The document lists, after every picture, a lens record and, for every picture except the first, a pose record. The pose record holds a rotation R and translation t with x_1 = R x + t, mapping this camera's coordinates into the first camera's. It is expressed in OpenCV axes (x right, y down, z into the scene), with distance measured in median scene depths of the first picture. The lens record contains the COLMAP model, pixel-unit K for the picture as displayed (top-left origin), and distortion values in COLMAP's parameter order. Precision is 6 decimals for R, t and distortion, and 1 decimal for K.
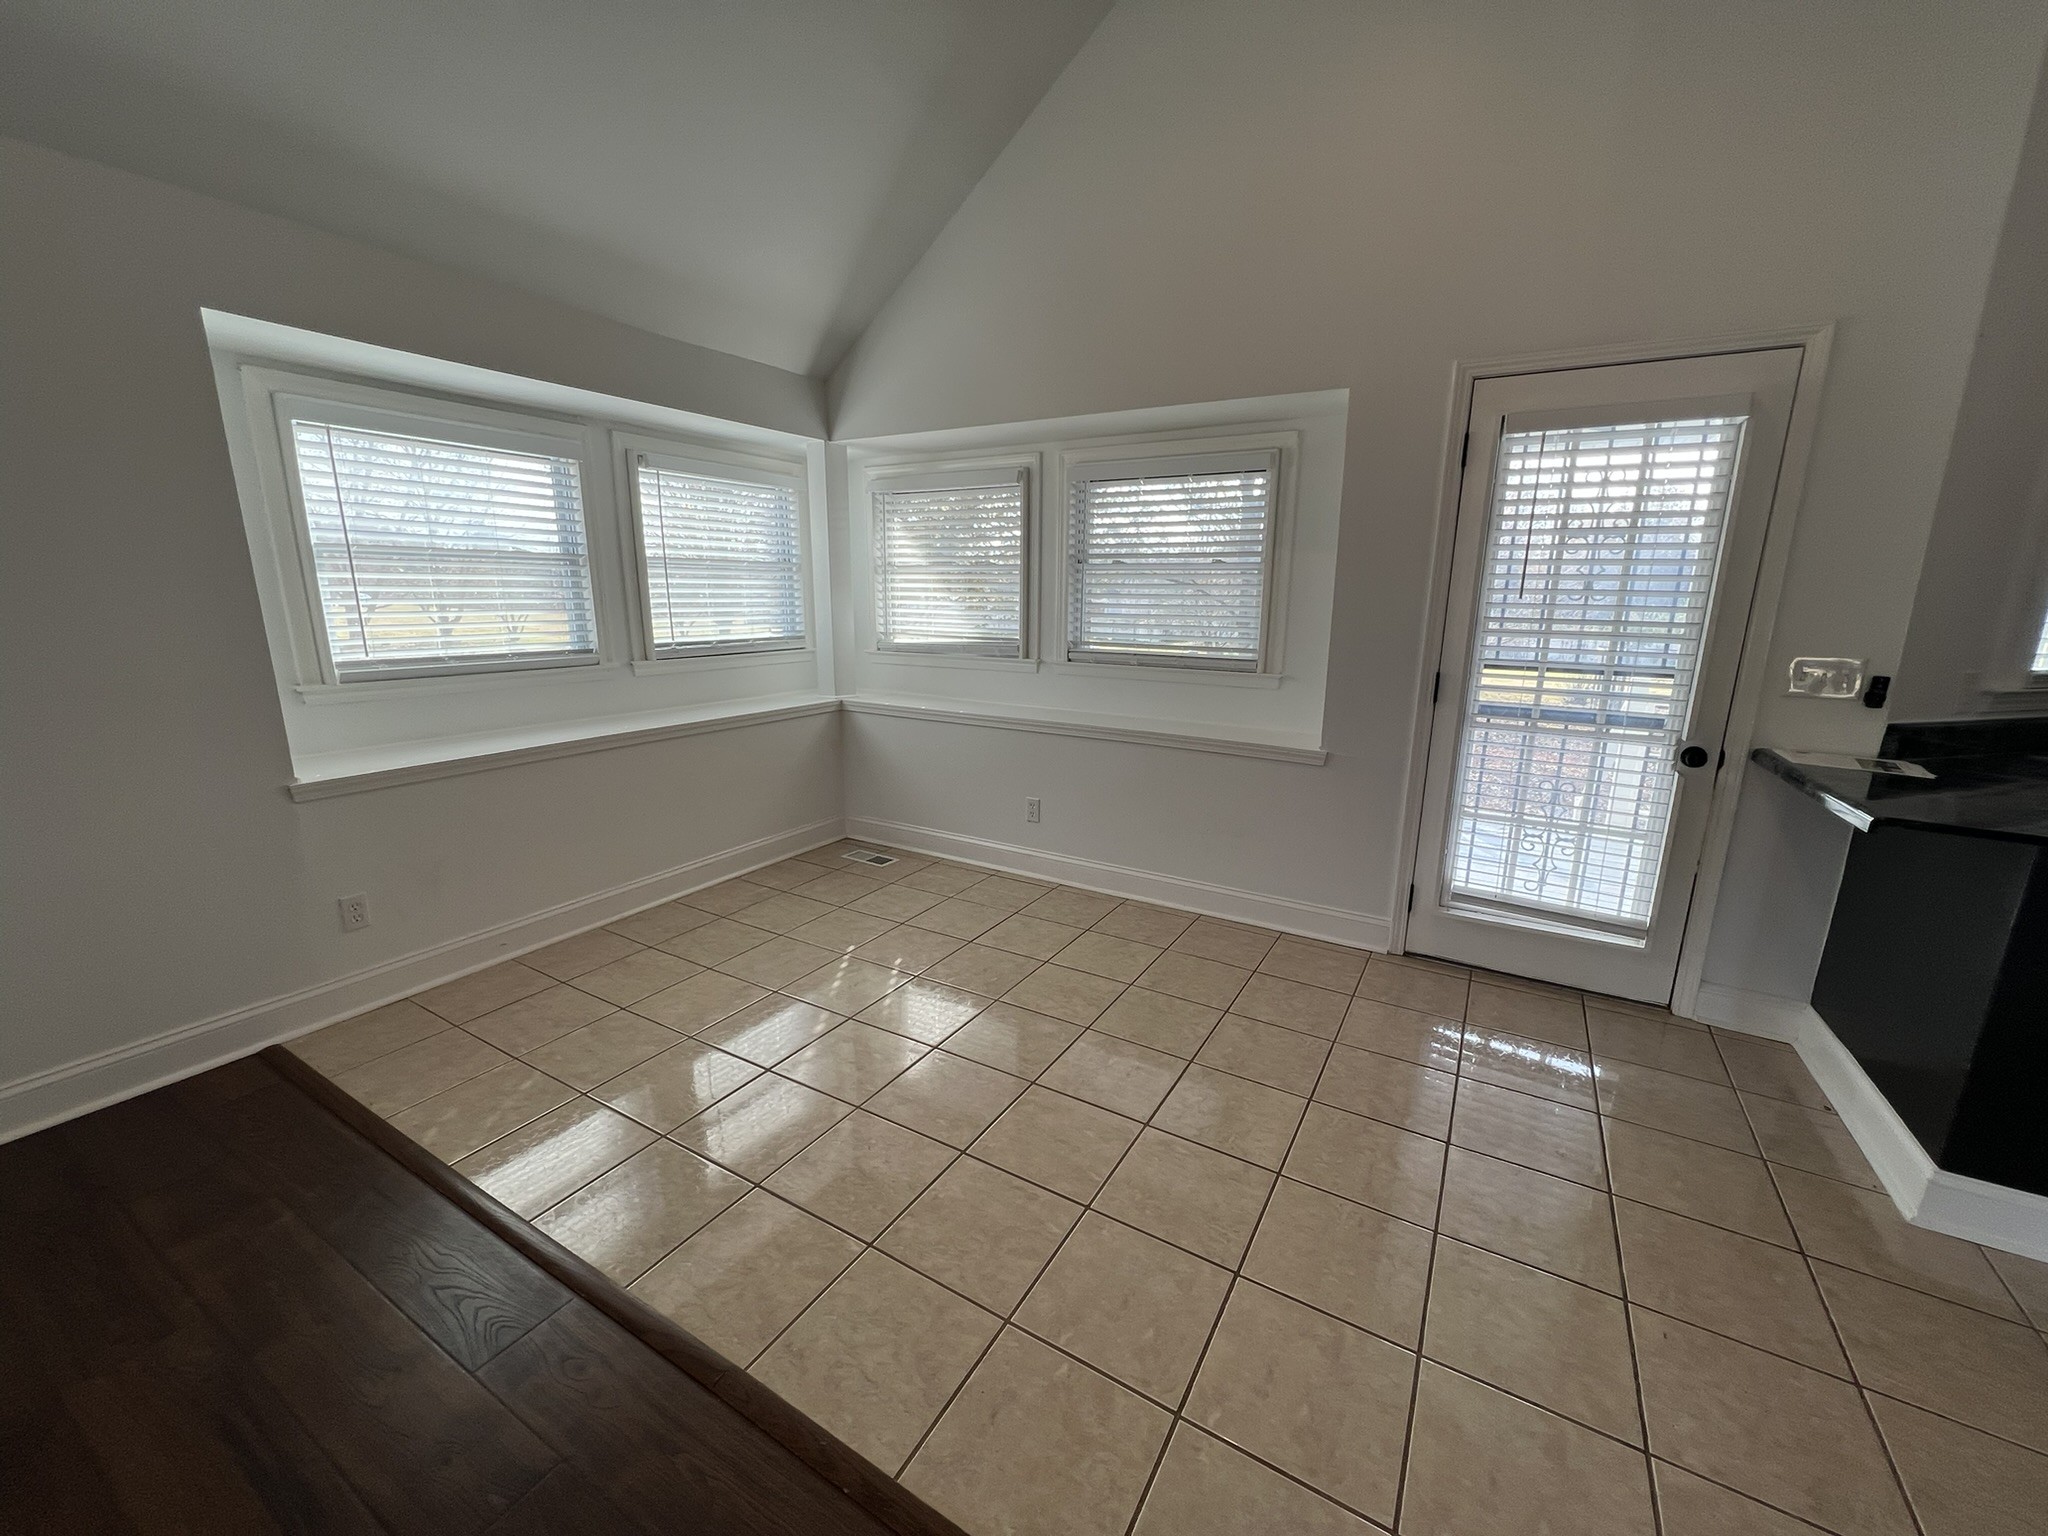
lens RADIAL K [[825.8, 0, 1031.9], [0, 825.8, 771.0], [0, 0, 1]] dist [-0.001613, -0.000193]
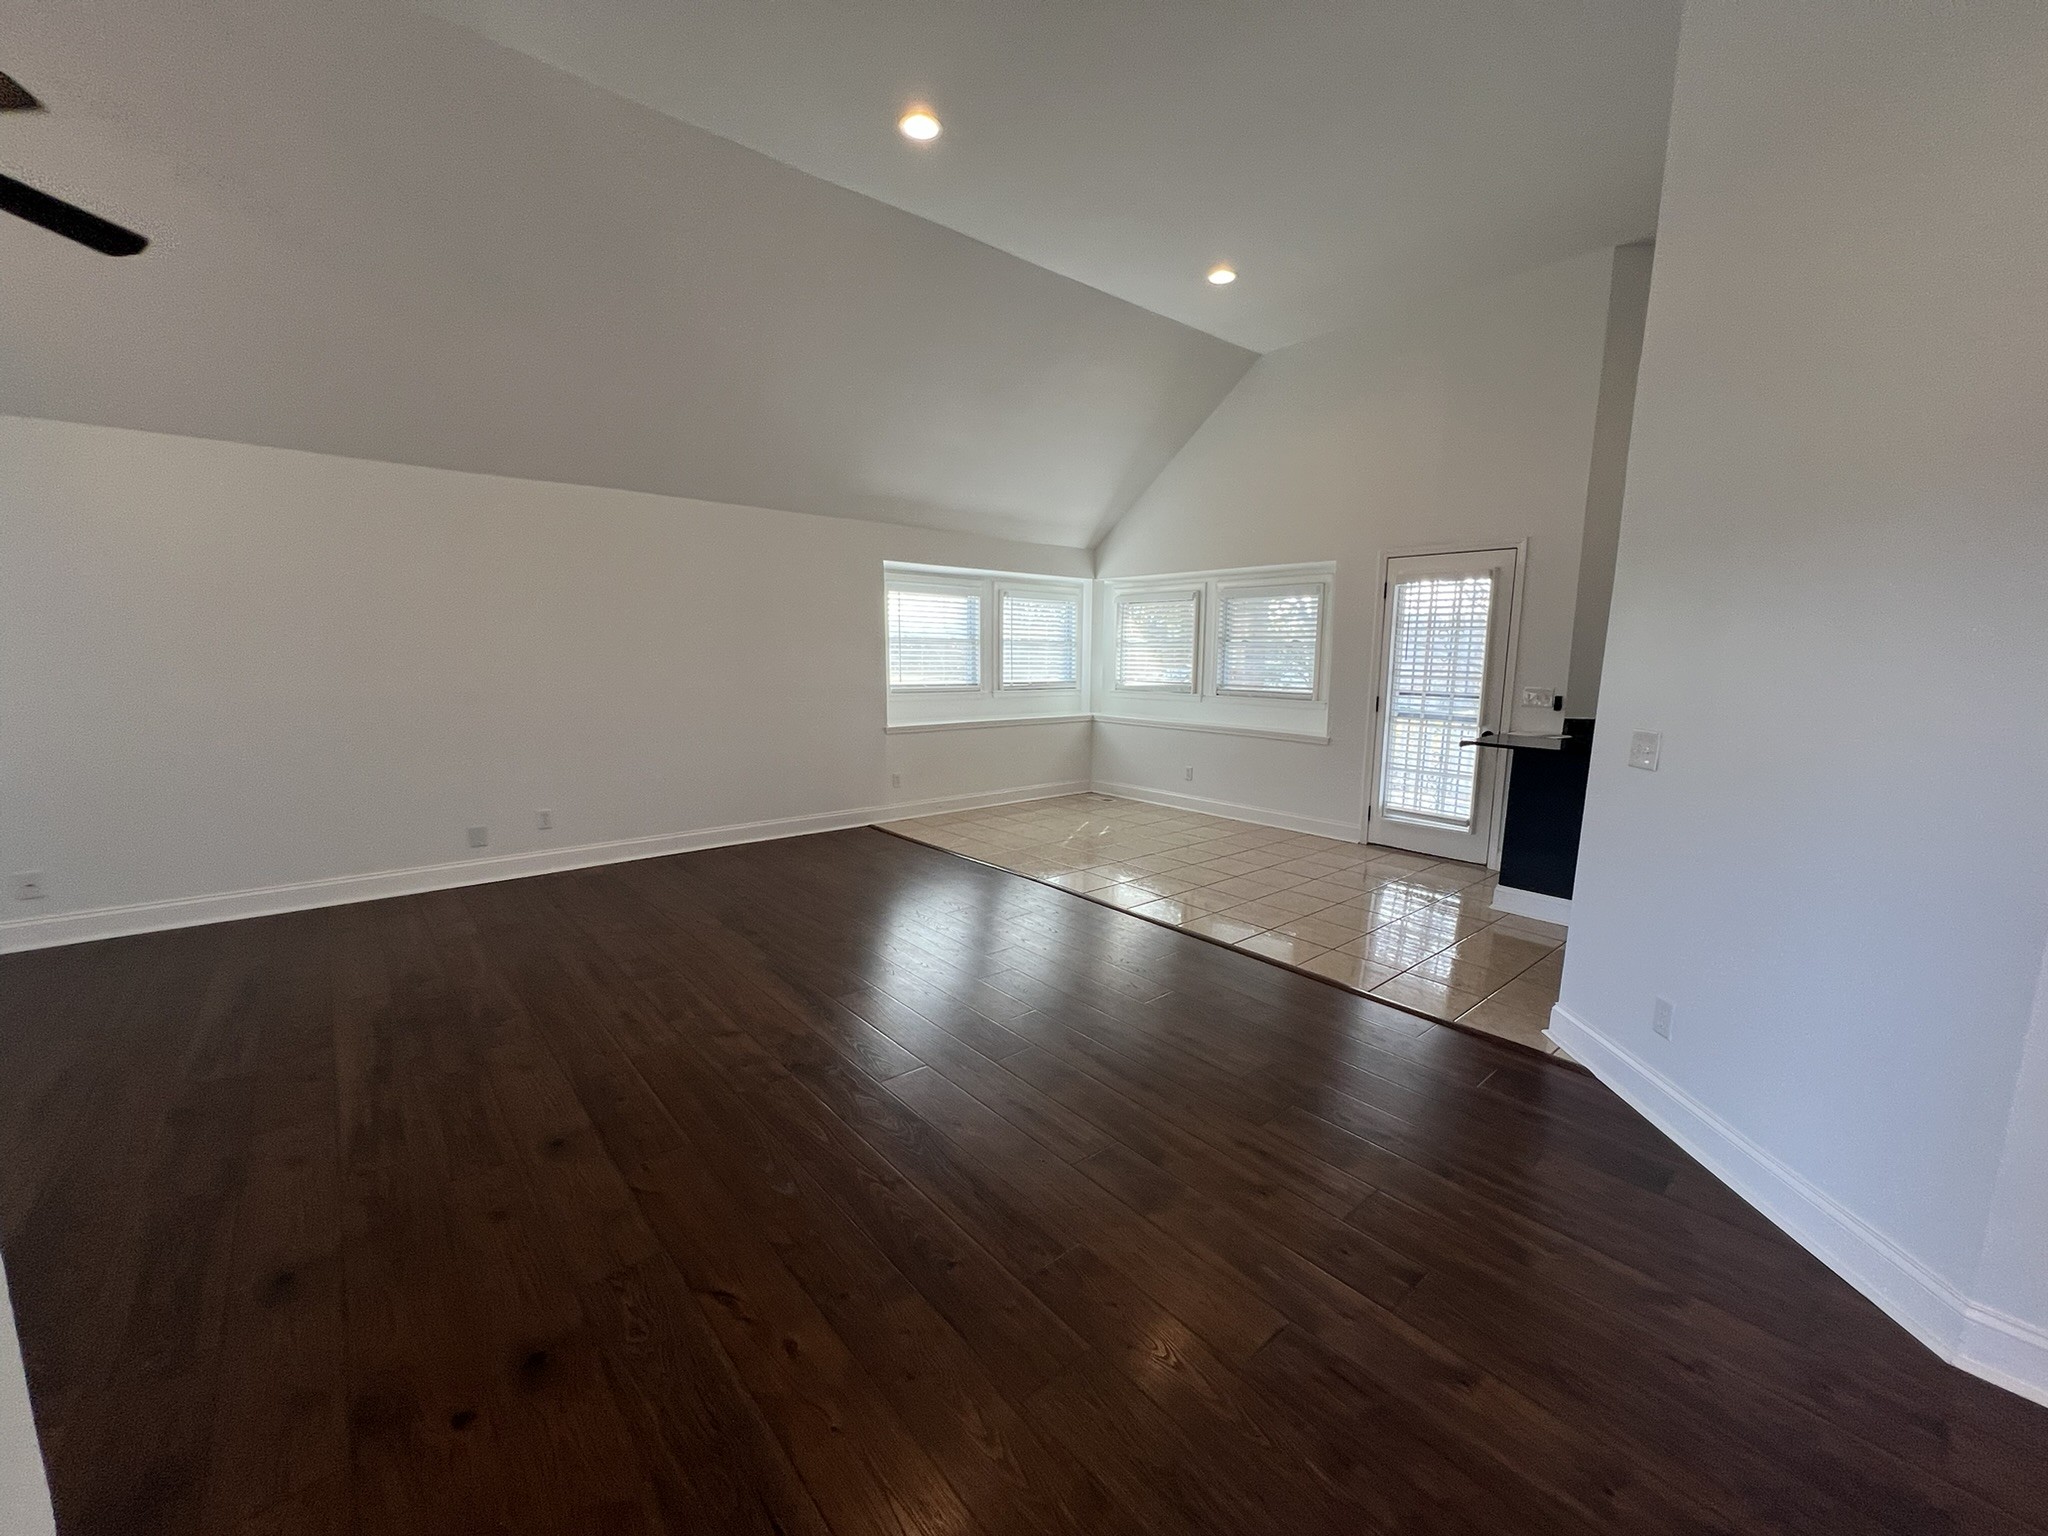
lens RADIAL K [[807.6, 0, 1024.0], [0, 807.6, 768.0], [0, 0, 1]] dist [-0.003231, -0.000295]
pose [[0.945413, 0.045807, -0.322639, 0.234128], [-0.071094, 0.995215, -0.067025, 0.182089], [0.318025, 0.086304, 0.944146, -0.823102]]
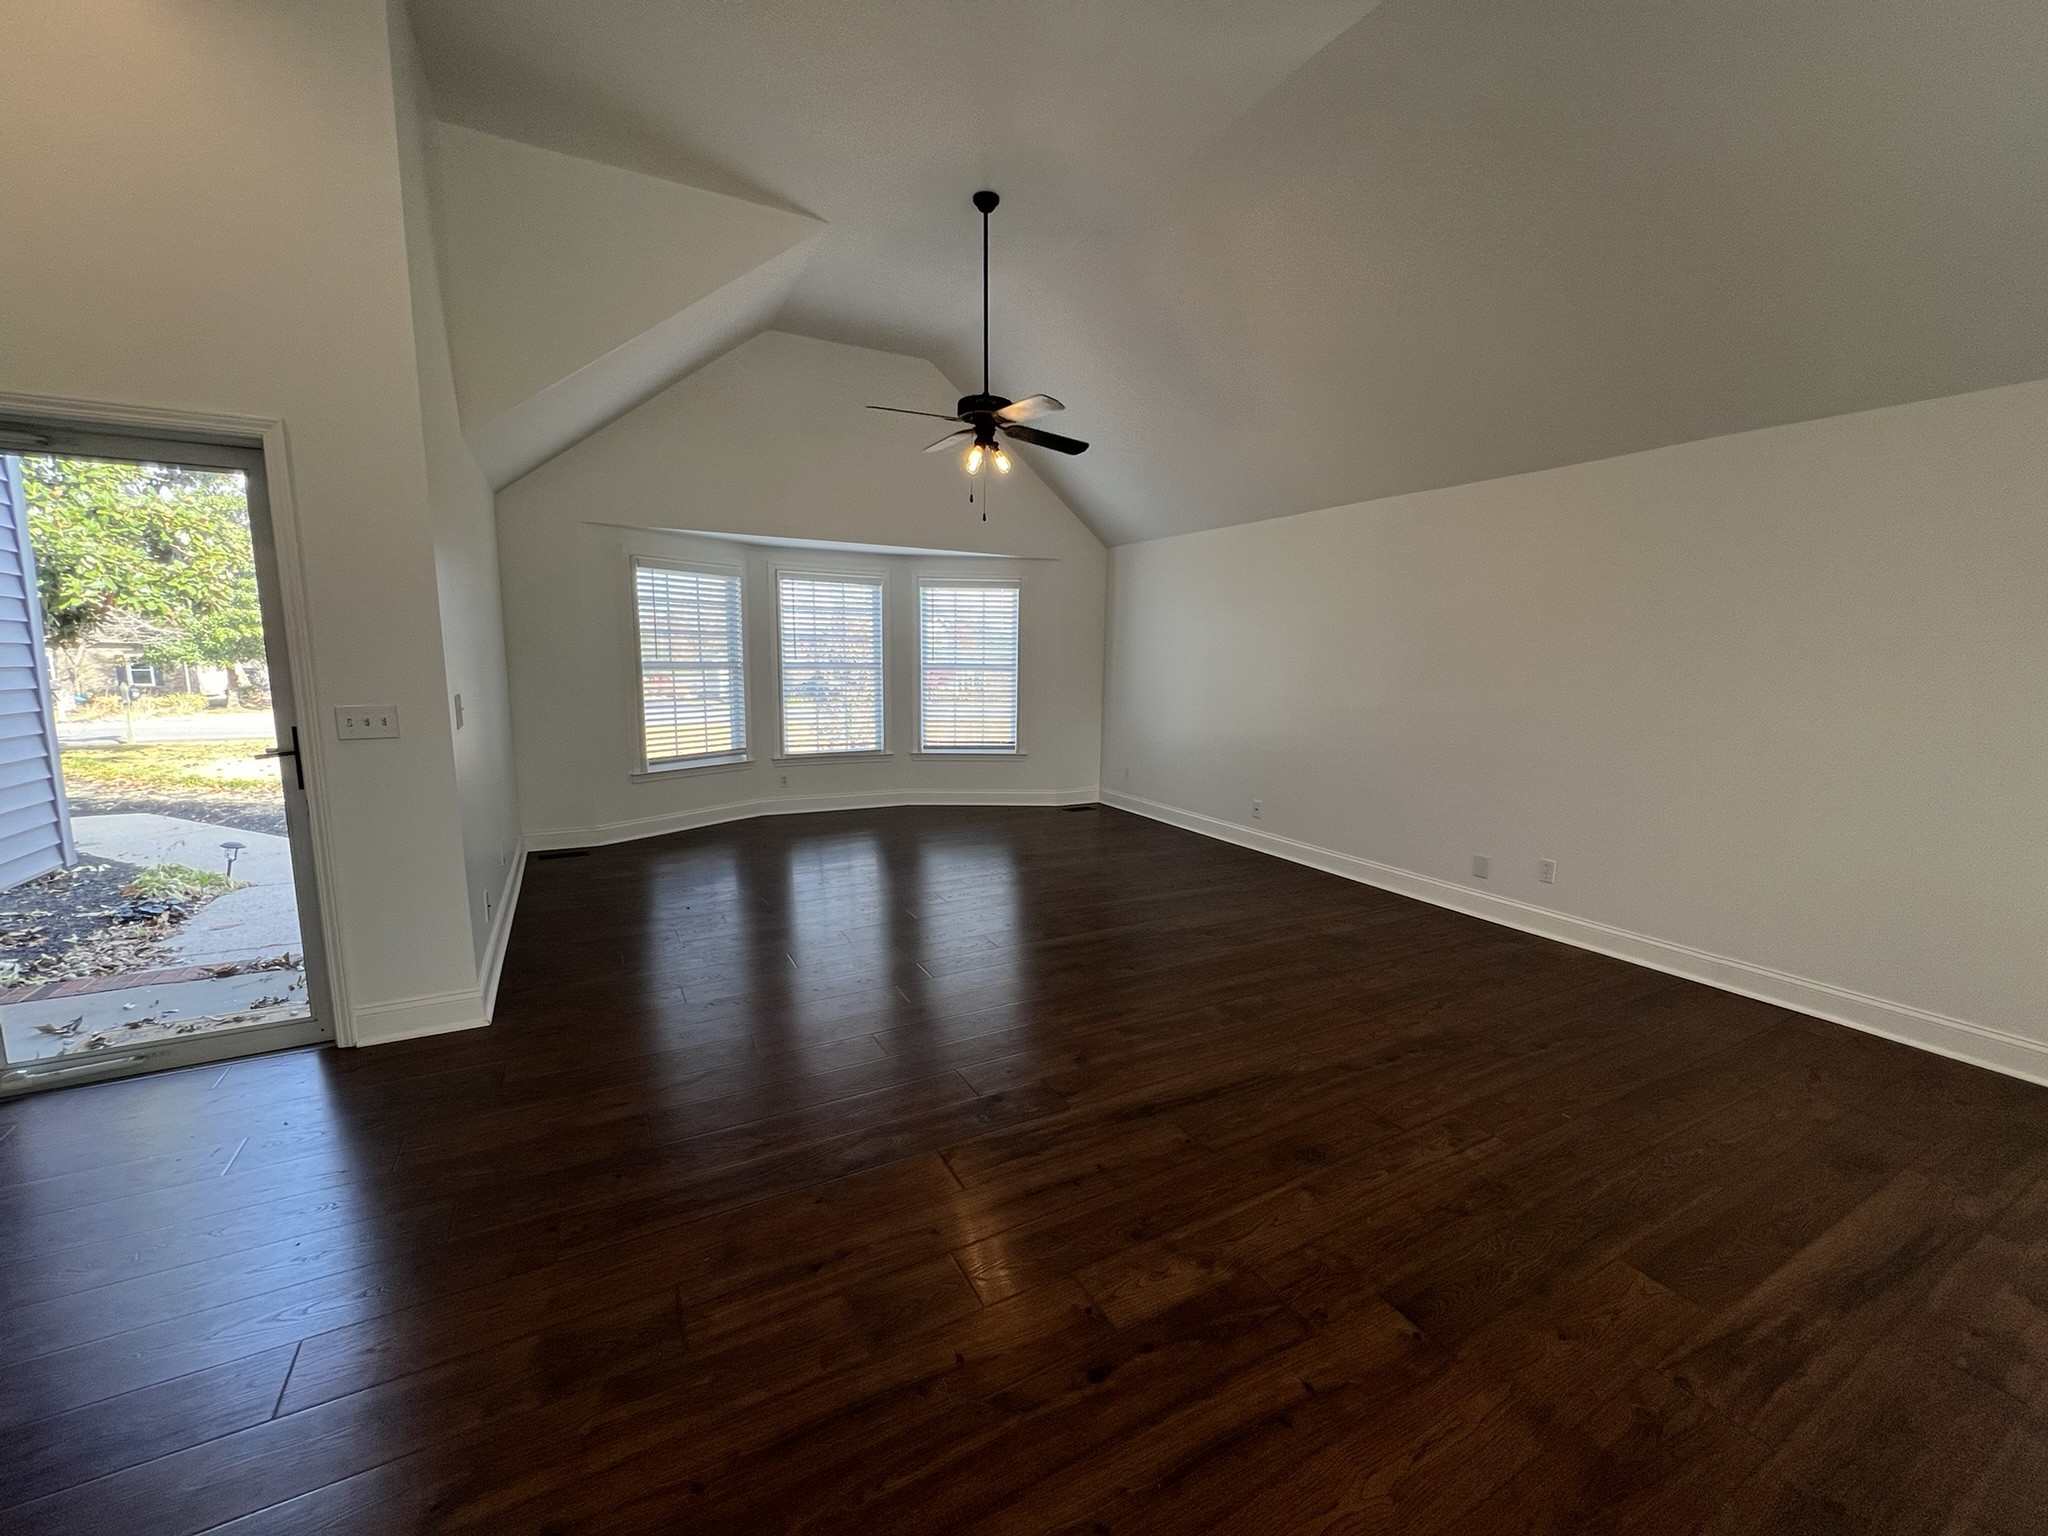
lens RADIAL K [[825.8, 0, 1031.9], [0, 825.8, 771.0], [0, 0, 1]] dist [-0.001613, -0.000193]
pose [[-0.511913, 0.102514, -0.852899, 0.667587], [-0.209385, 0.948019, 0.239620, -0.479085], [0.833128, 0.301249, -0.463839, 2.181132]]
